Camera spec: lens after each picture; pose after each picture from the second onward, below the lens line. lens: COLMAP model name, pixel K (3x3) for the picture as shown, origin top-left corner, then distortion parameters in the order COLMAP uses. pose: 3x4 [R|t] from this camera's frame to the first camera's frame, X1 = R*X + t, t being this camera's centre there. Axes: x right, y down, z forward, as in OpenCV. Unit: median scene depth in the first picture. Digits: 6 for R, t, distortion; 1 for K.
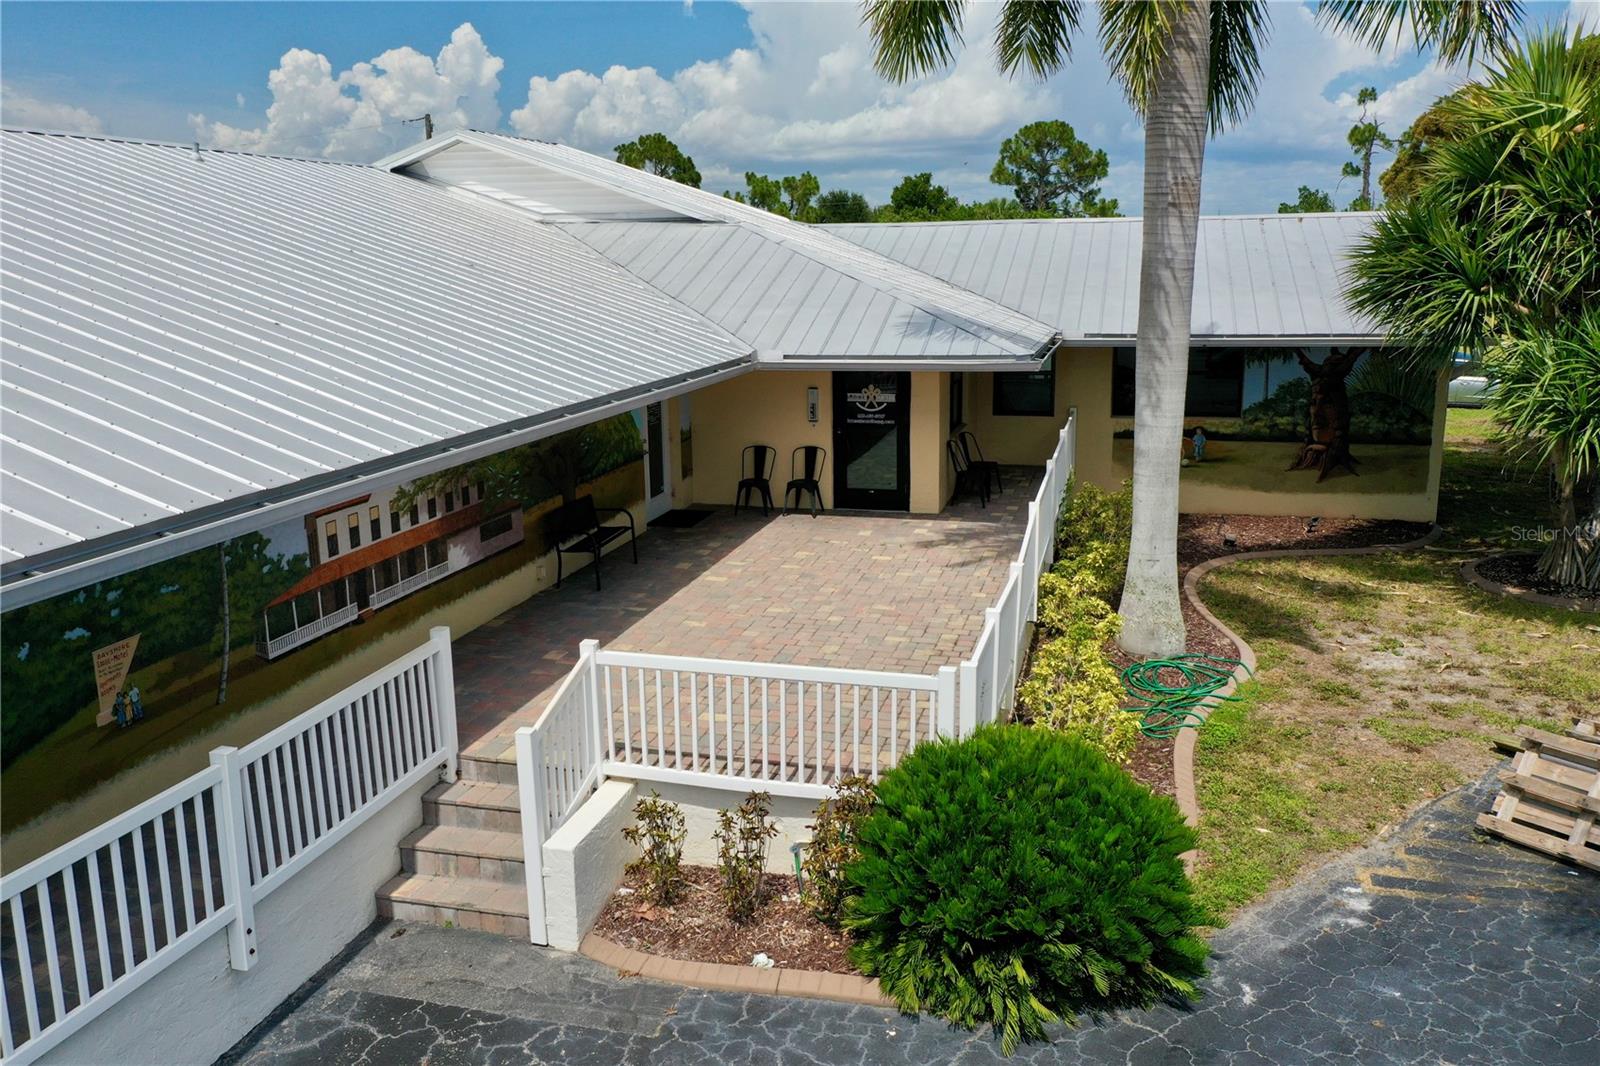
lens RADIAL K [[1264.8, 0, 809.0], [0, 1264.8, 539.6], [0, 0, 1]] dist [-0.002284, -0.004522]
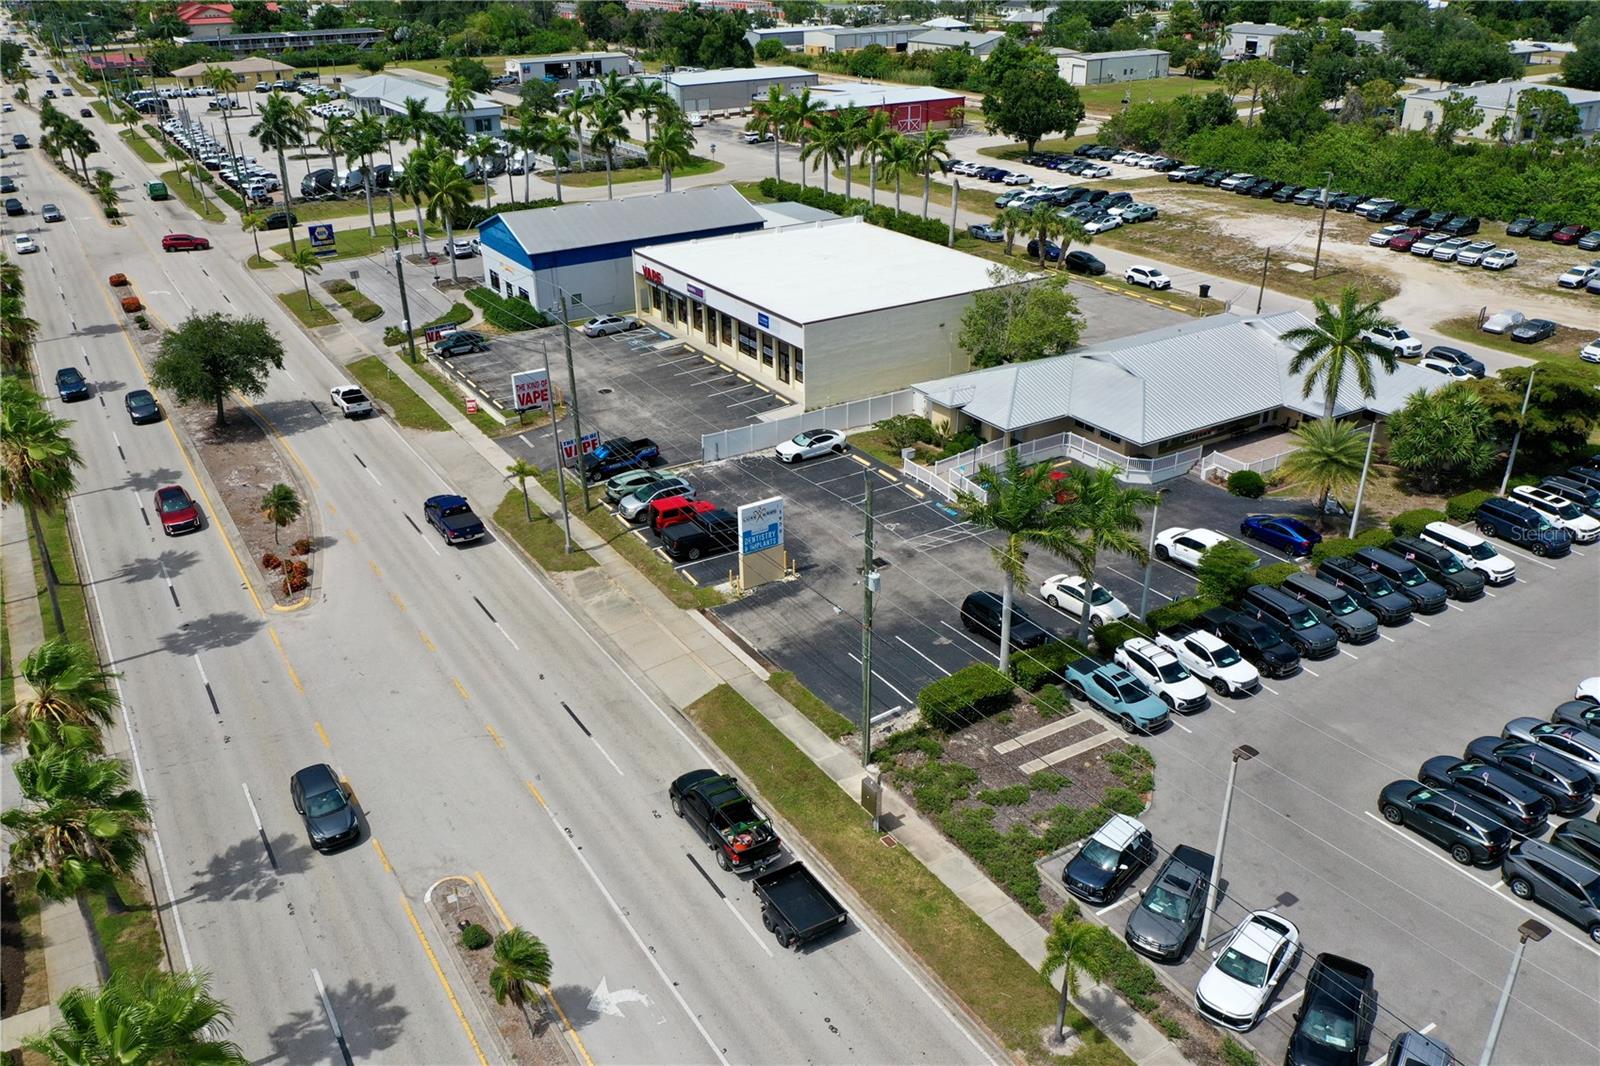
lens RADIAL K [[1264.8, 0, 795.3], [0, 1264.8, 539.2], [0, 0, 1]] dist [-0.002284, -0.004522]
pose [[0.723618, 0.301833, -0.620704, 3.692815], [-0.147433, 0.946149, 0.288212, -1.585949], [0.674270, -0.117043, 0.729151, -8.244887]]
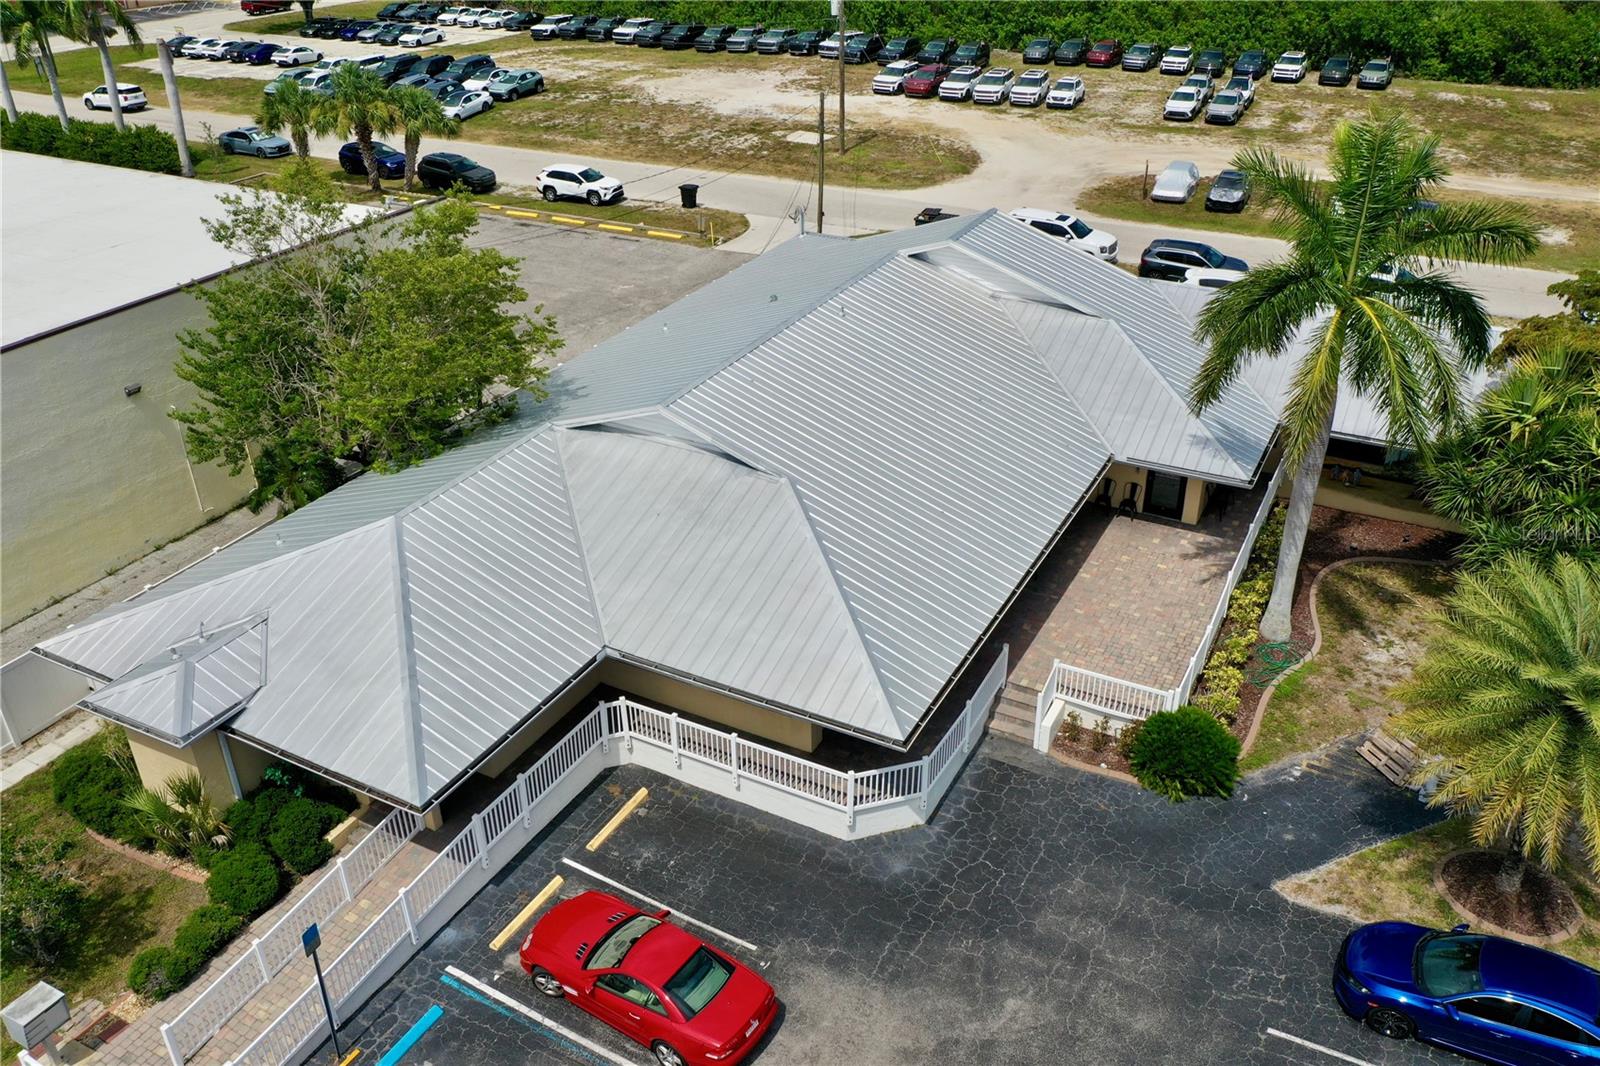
lens RADIAL K [[1264.8, 0, 802.3], [0, 1264.8, 531.8], [0, 0, 1]] dist [-0.002284, -0.004522]
pose [[0.972047, 0.112362, -0.206154, -0.180463], [-0.048127, 0.954760, 0.293458, -1.146812], [0.229801, -0.275333, 0.933479, -2.051376]]
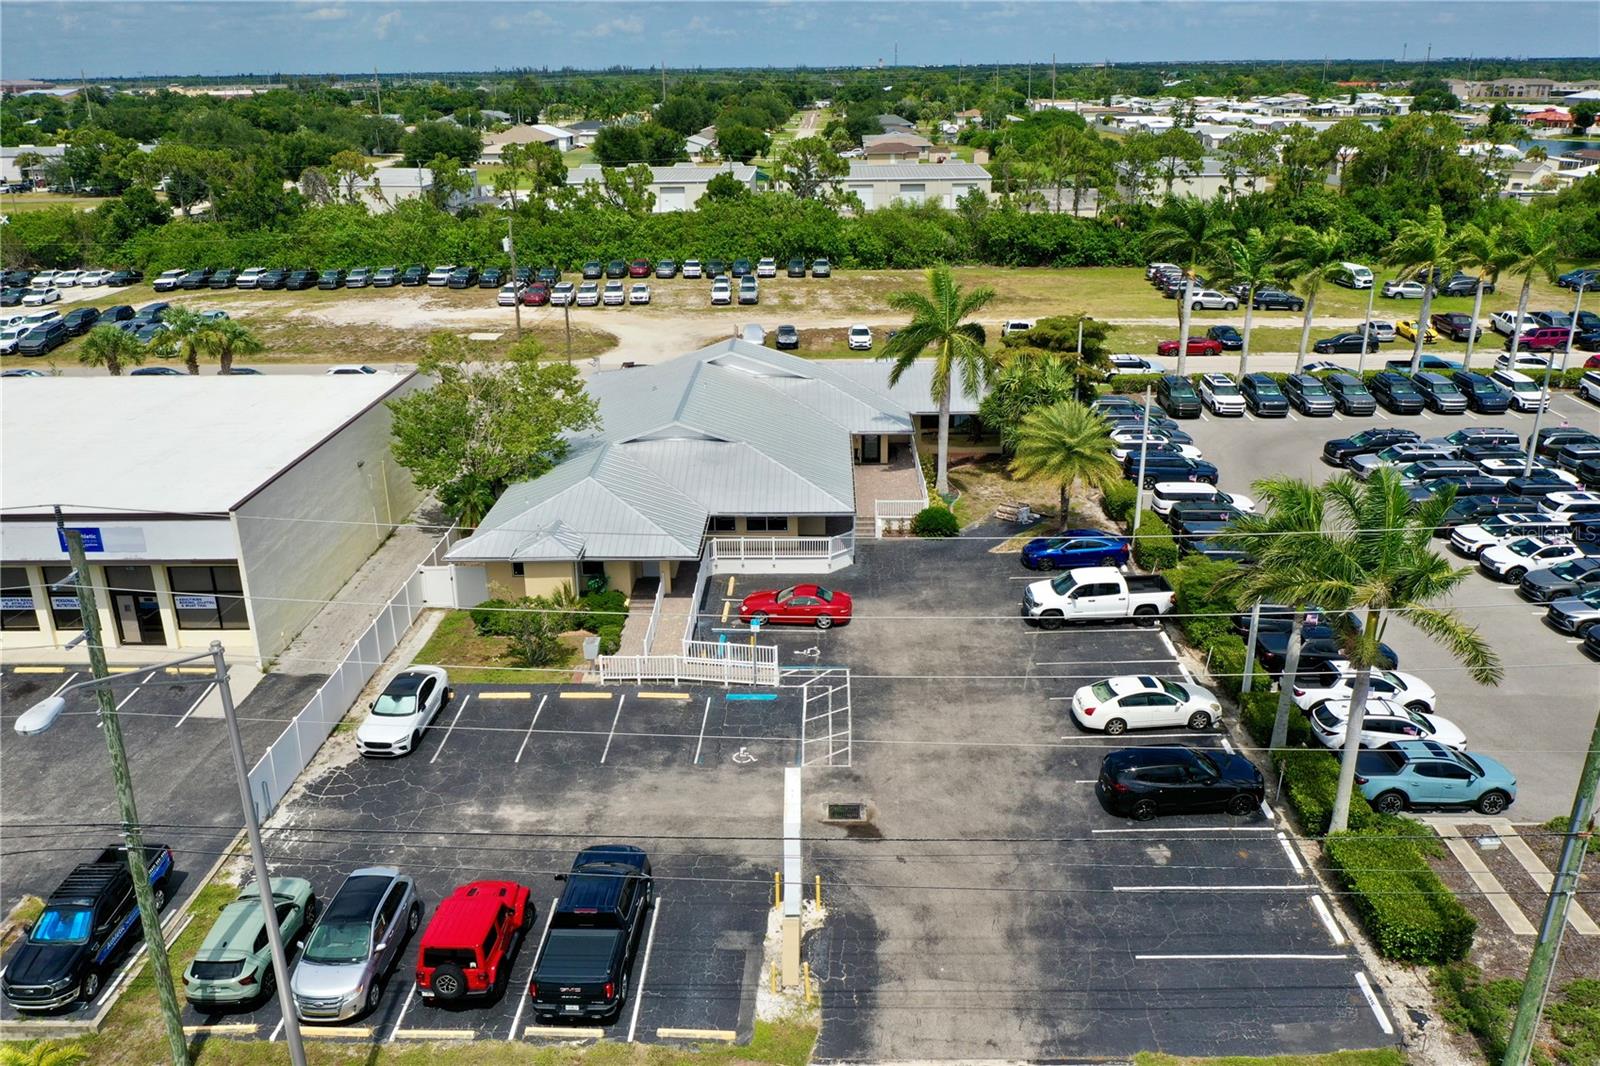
lens RADIAL K [[1264.8, 0, 800.8], [0, 1264.8, 536.9], [0, 0, 1]] dist [-0.002284, -0.004522]
pose [[0.972035, -0.084537, 0.219093, -2.255477], [0.055400, 0.989175, 0.135884, -0.735243], [-0.228208, -0.119947, 0.966196, -6.081965]]
